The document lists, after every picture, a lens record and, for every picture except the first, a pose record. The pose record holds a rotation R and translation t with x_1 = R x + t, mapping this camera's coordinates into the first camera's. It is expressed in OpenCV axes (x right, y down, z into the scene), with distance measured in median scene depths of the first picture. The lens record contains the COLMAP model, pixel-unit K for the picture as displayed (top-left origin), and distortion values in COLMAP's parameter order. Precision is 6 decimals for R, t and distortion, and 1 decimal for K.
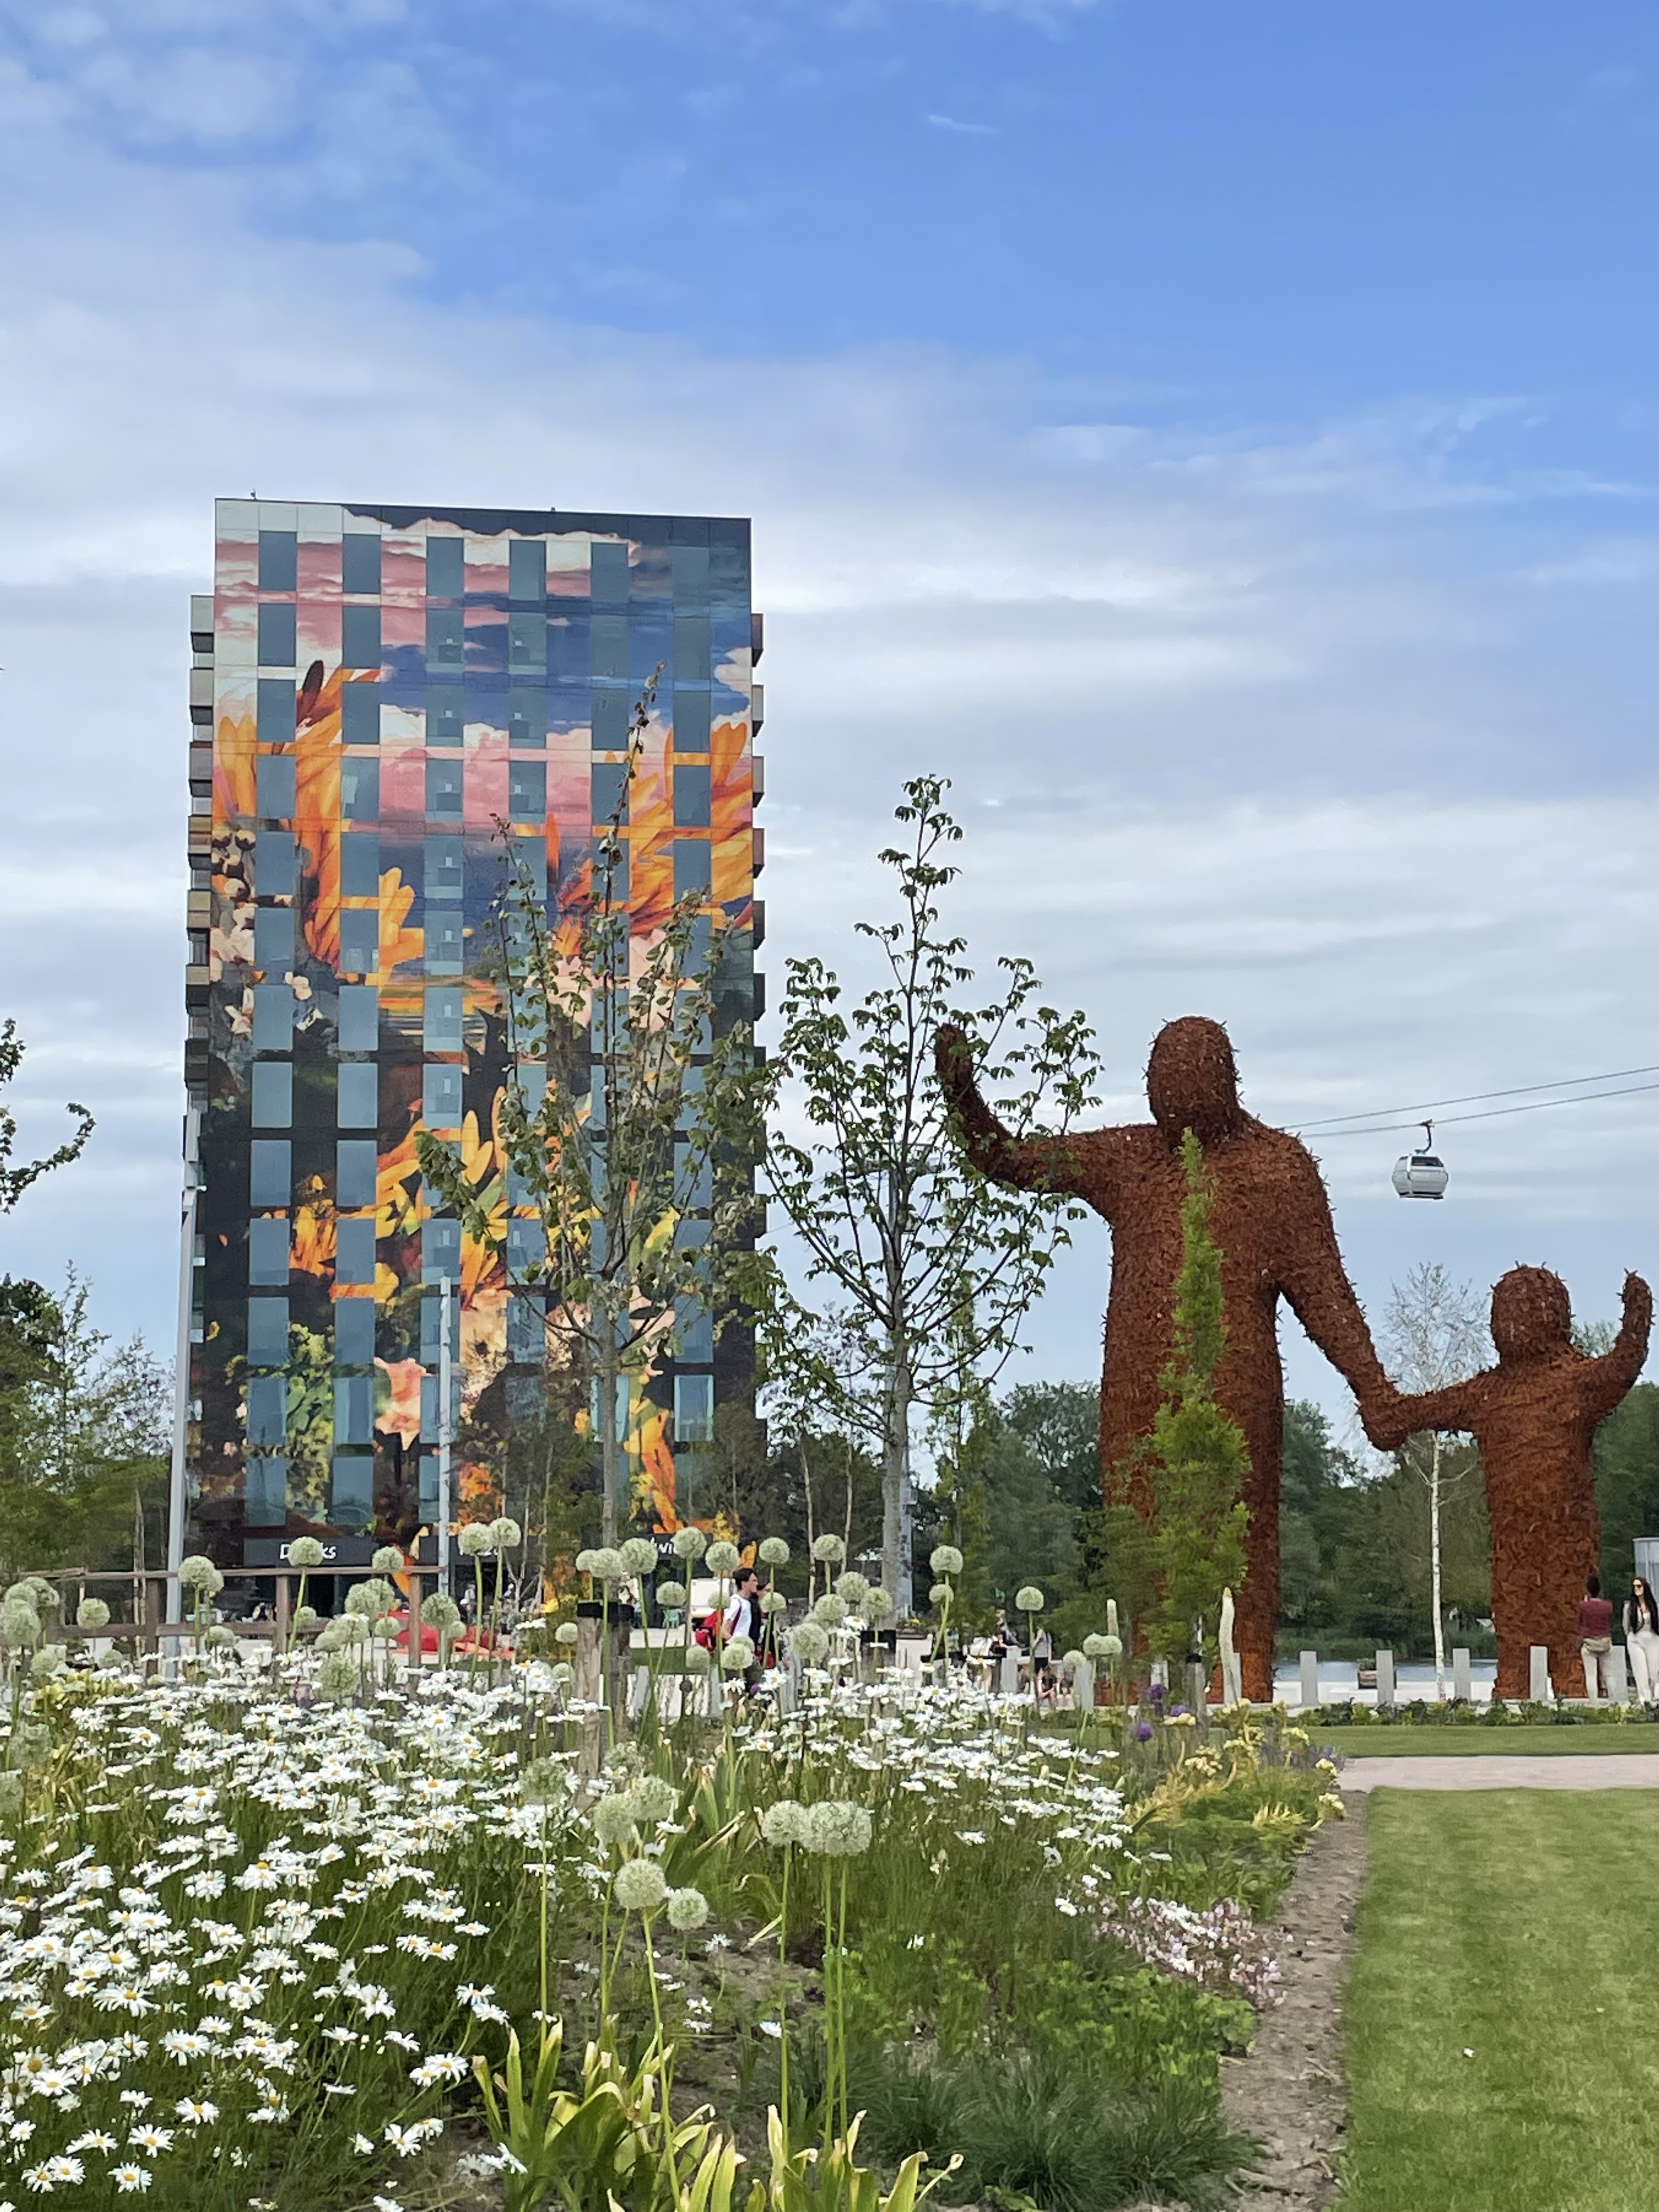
lens RADIAL K [[3778.5, 0, 906.7], [0, 3778.5, 1052.6], [0, 0, 1]] dist [0.172461, 0.000000]
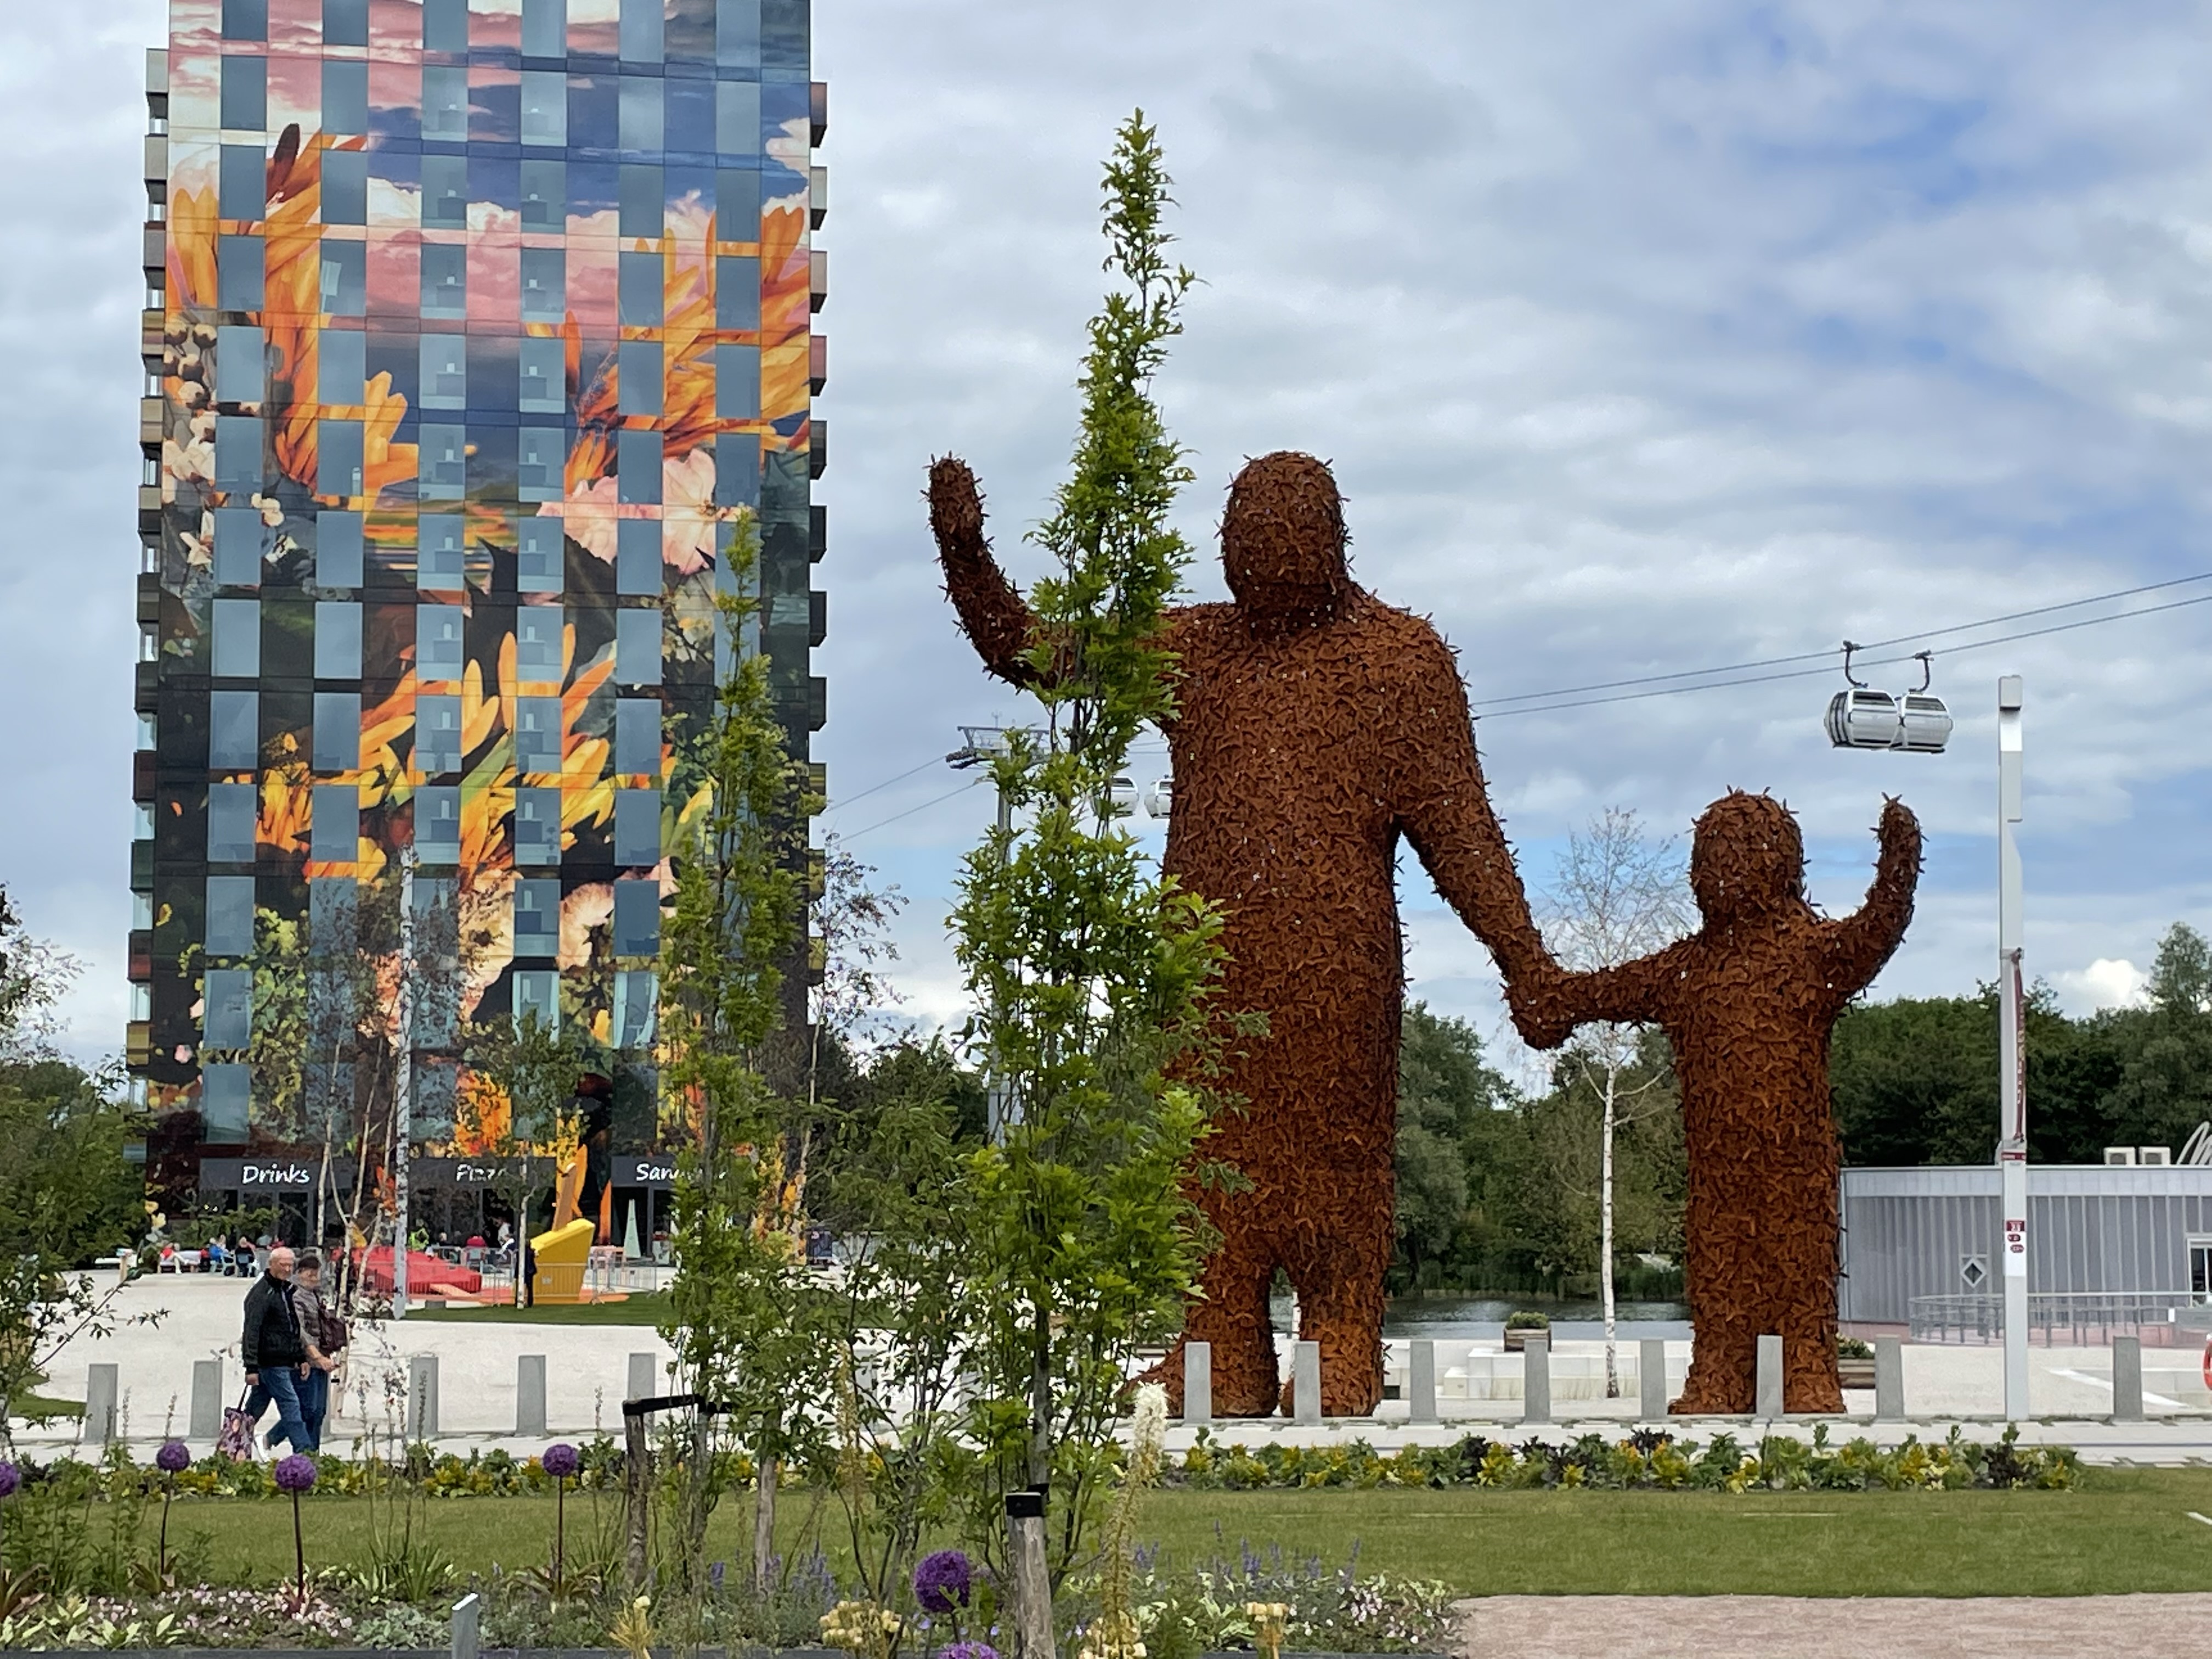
lens RADIAL K [[3796.6, 0, 1101.4], [0, 3796.6, 819.3], [0, 0, 1]] dist [0.140802, 0.000000]
pose [[0.999928, 0.007557, 0.009313, 0.018066], [-0.007902, 0.999263, 0.037570, 0.017845], [-0.009022, -0.037641, 0.999251, 0.143517]]
